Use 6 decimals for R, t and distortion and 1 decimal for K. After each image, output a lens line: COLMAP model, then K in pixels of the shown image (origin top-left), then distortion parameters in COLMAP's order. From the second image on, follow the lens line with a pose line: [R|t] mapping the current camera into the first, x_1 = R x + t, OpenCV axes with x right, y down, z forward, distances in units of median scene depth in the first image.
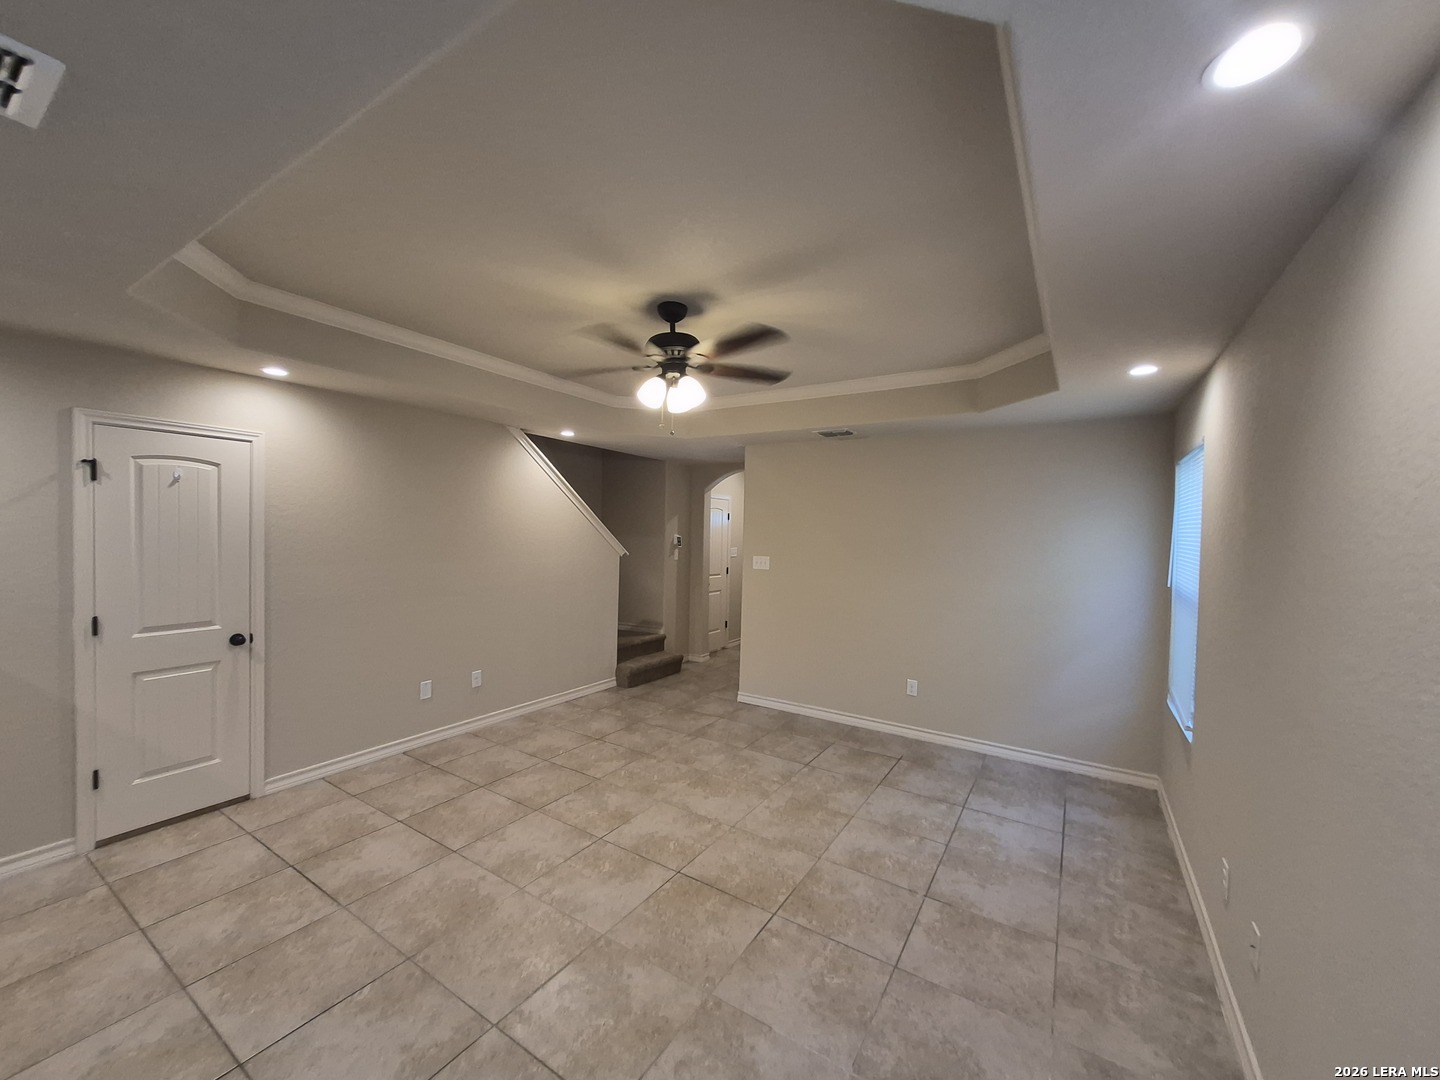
lens RADIAL K [[564.7, 0, 710.7], [0, 564.7, 544.7], [0, 0, 1]] dist [0.019707, -0.007515]
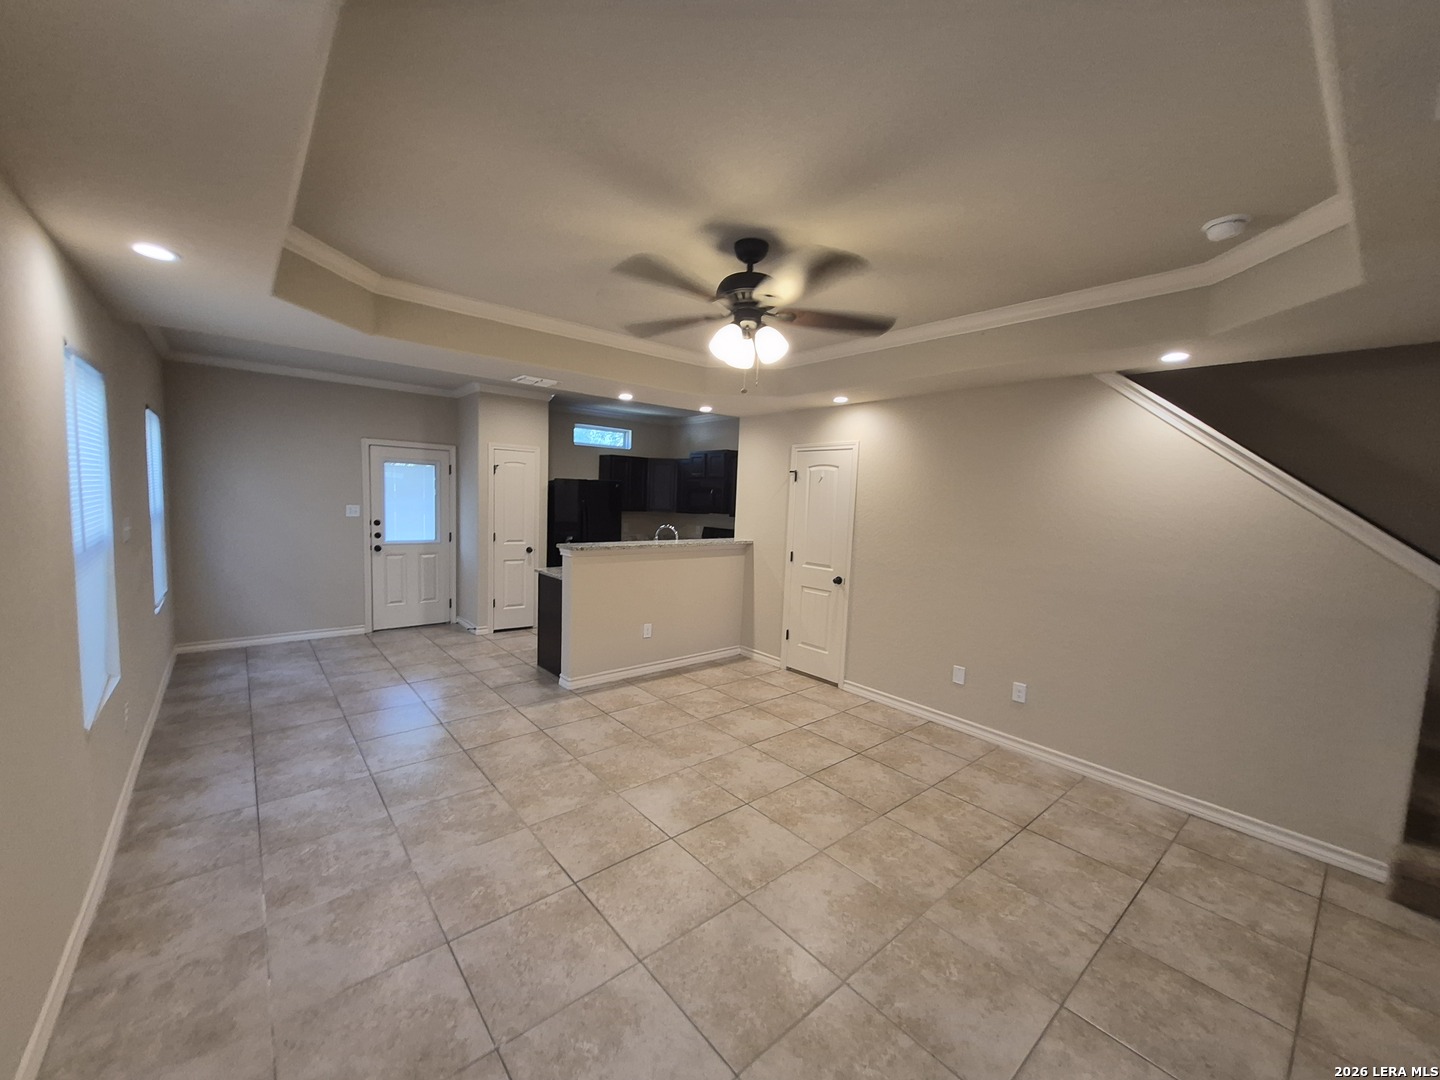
lens RADIAL K [[566.6, 0, 710.5], [0, 566.6, 548.1], [0, 0, 1]] dist [0.010166, -0.000211]
pose [[-0.290733, 0.059185, -0.954972, 0.702028], [-0.066352, 0.994435, 0.081831, -0.020853], [0.954501, 0.087155, -0.285188, 1.070253]]
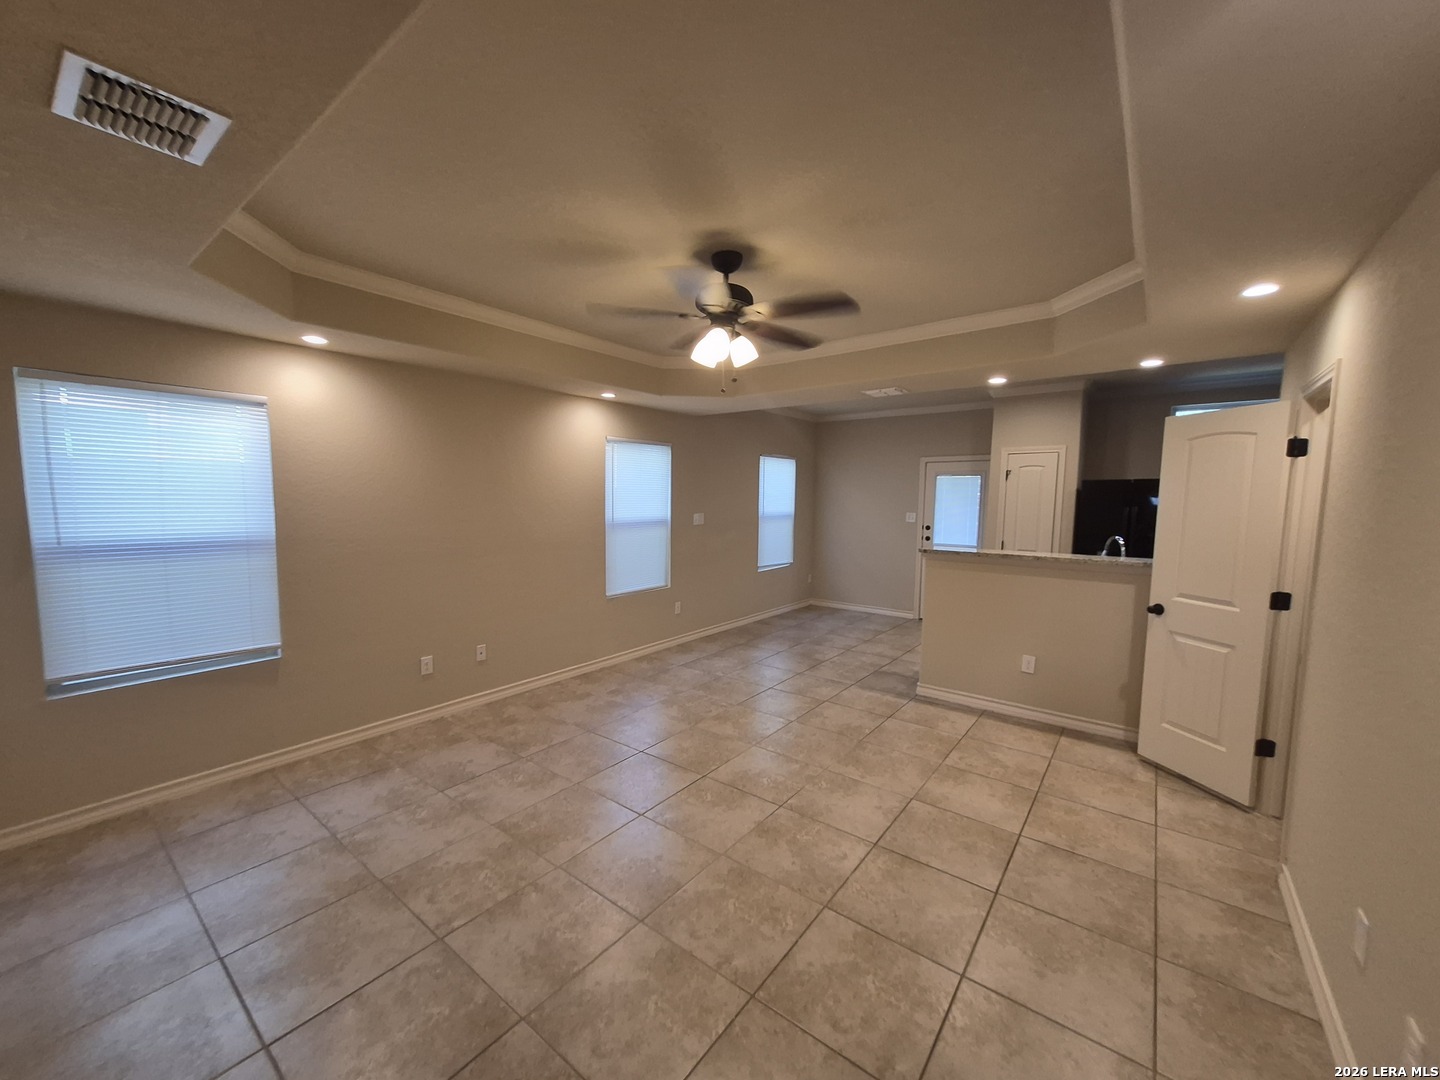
lens RADIAL K [[566.6, 0, 710.5], [0, 566.6, 548.1], [0, 0, 1]] dist [0.010166, -0.000211]
pose [[-0.995397, -0.037935, 0.088007, -0.127940], [-0.027342, 0.992566, 0.118593, -0.036620], [-0.091852, 0.115641, -0.989035, 1.739375]]
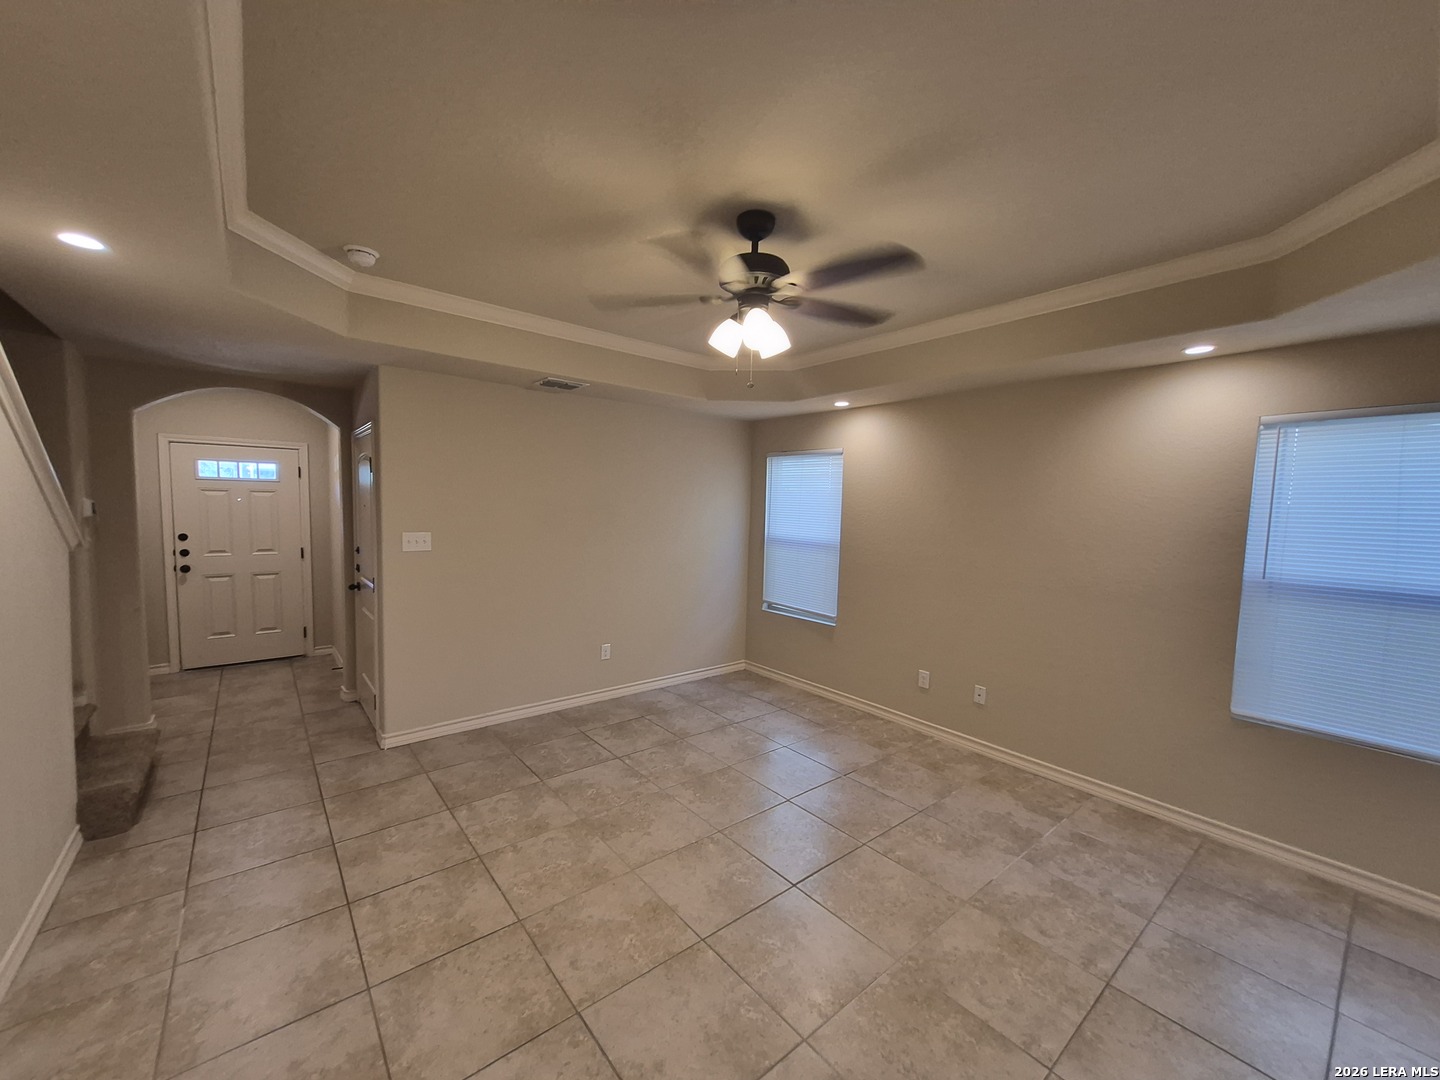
lens RADIAL K [[564.7, 0, 710.7], [0, 564.7, 544.7], [0, 0, 1]] dist [0.019707, -0.007515]
pose [[0.309934, -0.081096, 0.947293, -0.748539], [0.004334, 0.996466, 0.083887, -0.036081], [-0.950748, -0.021894, 0.309190, 0.700179]]
